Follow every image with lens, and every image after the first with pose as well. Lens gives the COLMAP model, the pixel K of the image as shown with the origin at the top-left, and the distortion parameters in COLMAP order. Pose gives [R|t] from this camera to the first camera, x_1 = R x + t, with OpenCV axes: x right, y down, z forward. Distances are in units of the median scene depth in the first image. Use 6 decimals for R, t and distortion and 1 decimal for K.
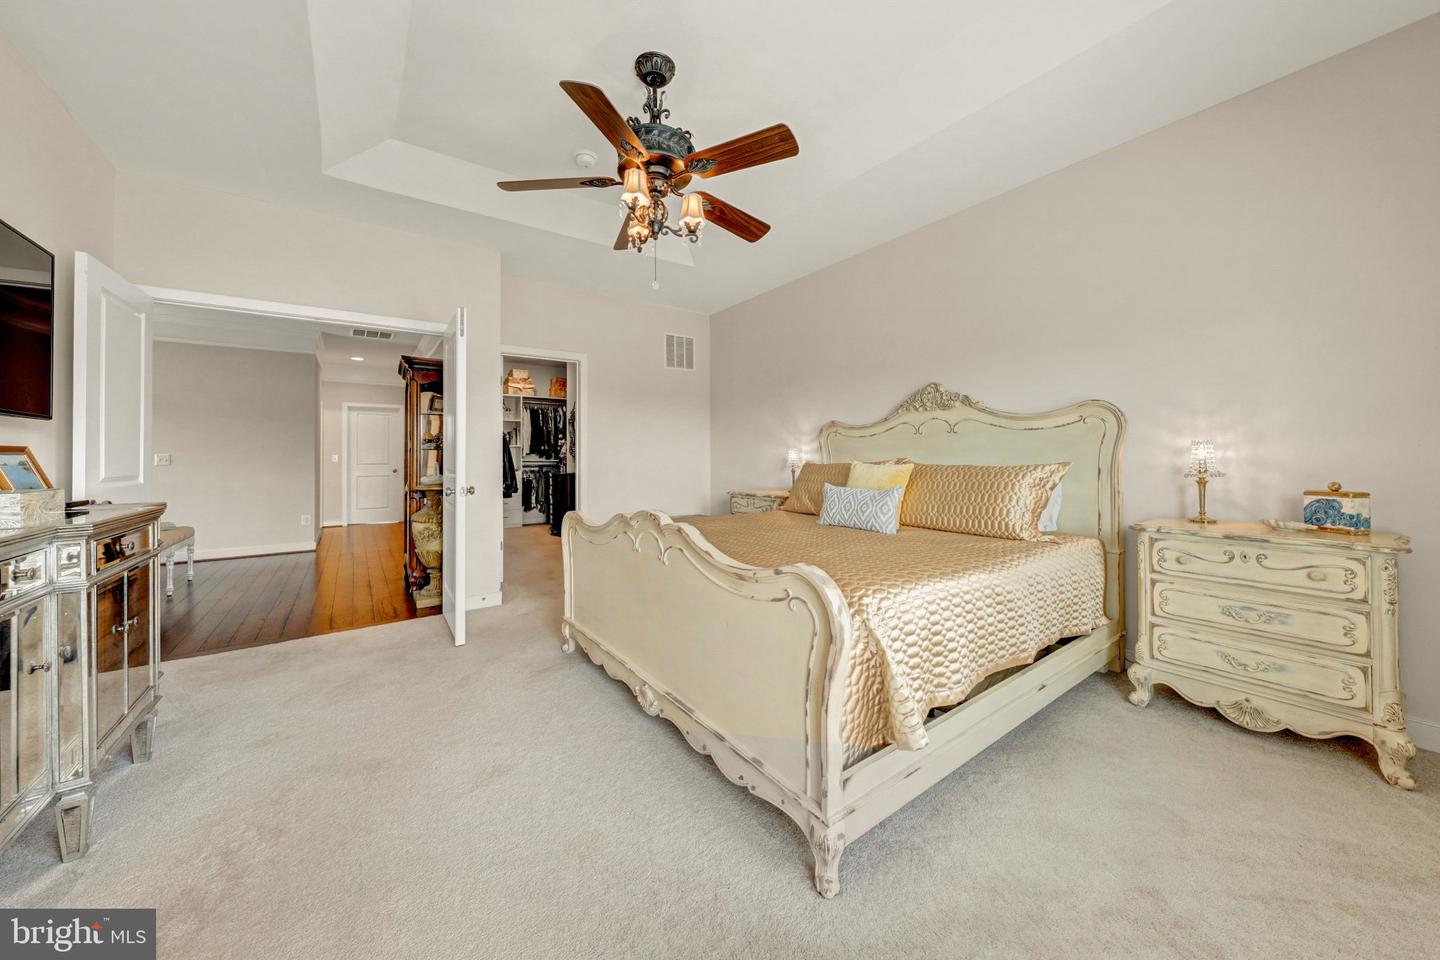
lens RADIAL K [[501.4, 0, 719.4], [0, 501.4, 455.5], [0, 0, 1]] dist [0.000997, 0.000031]
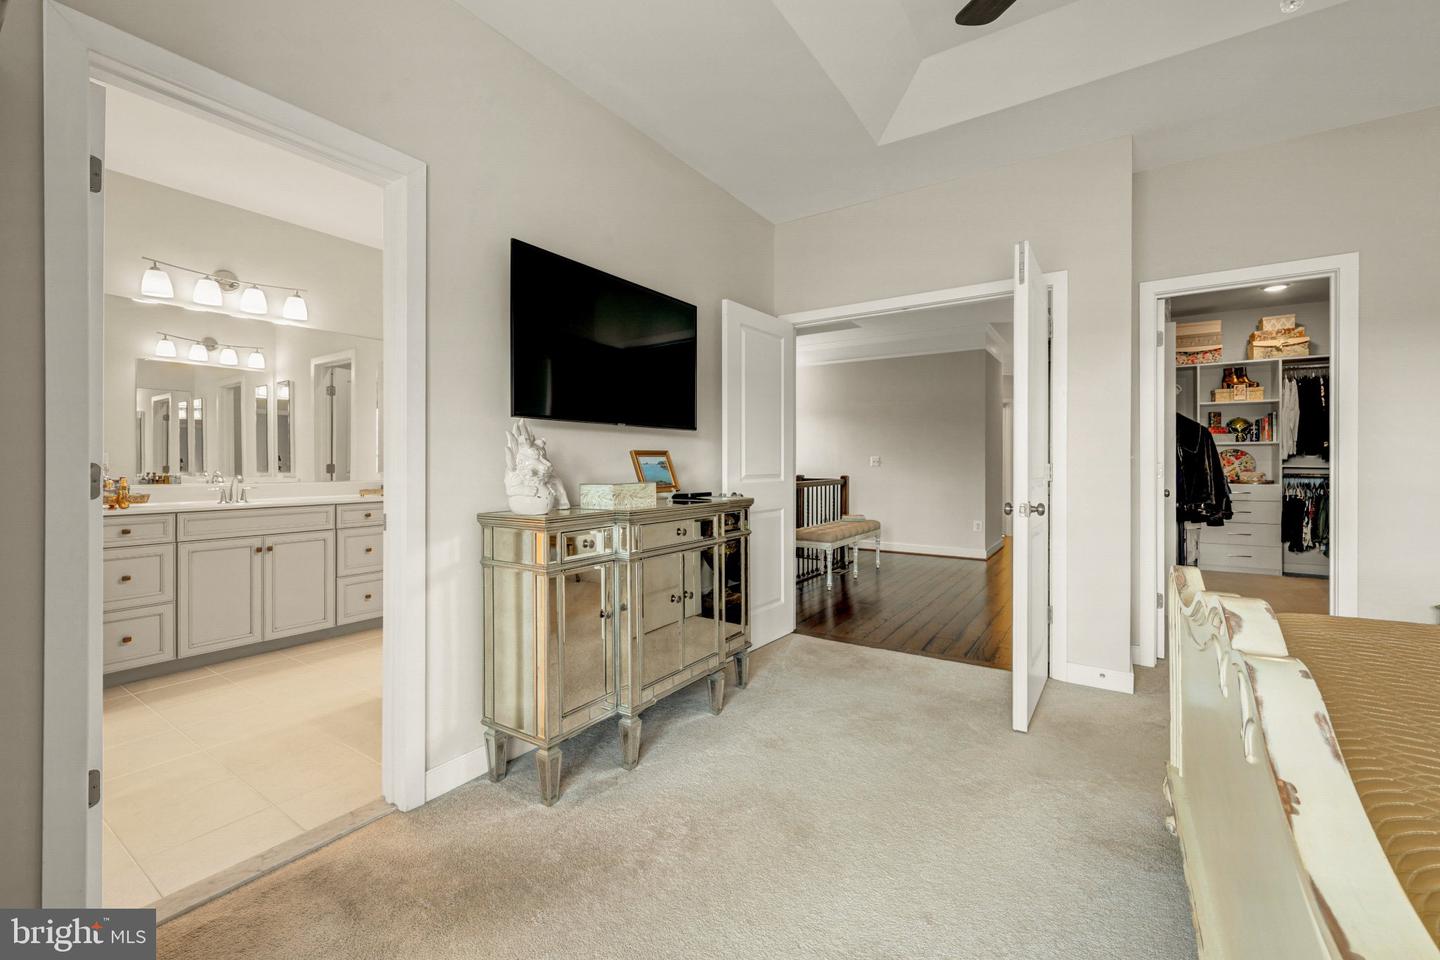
lens RADIAL K [[590.1, 0, 736.3], [0, 590.1, 461.9], [0, 0, 1]] dist [0.001181, 0.000054]
pose [[0.346151, 0.007479, -0.938149, 0.123186], [-0.001314, 0.999971, 0.007487, 0.000156], [0.938178, -0.001359, 0.346150, 0.385988]]
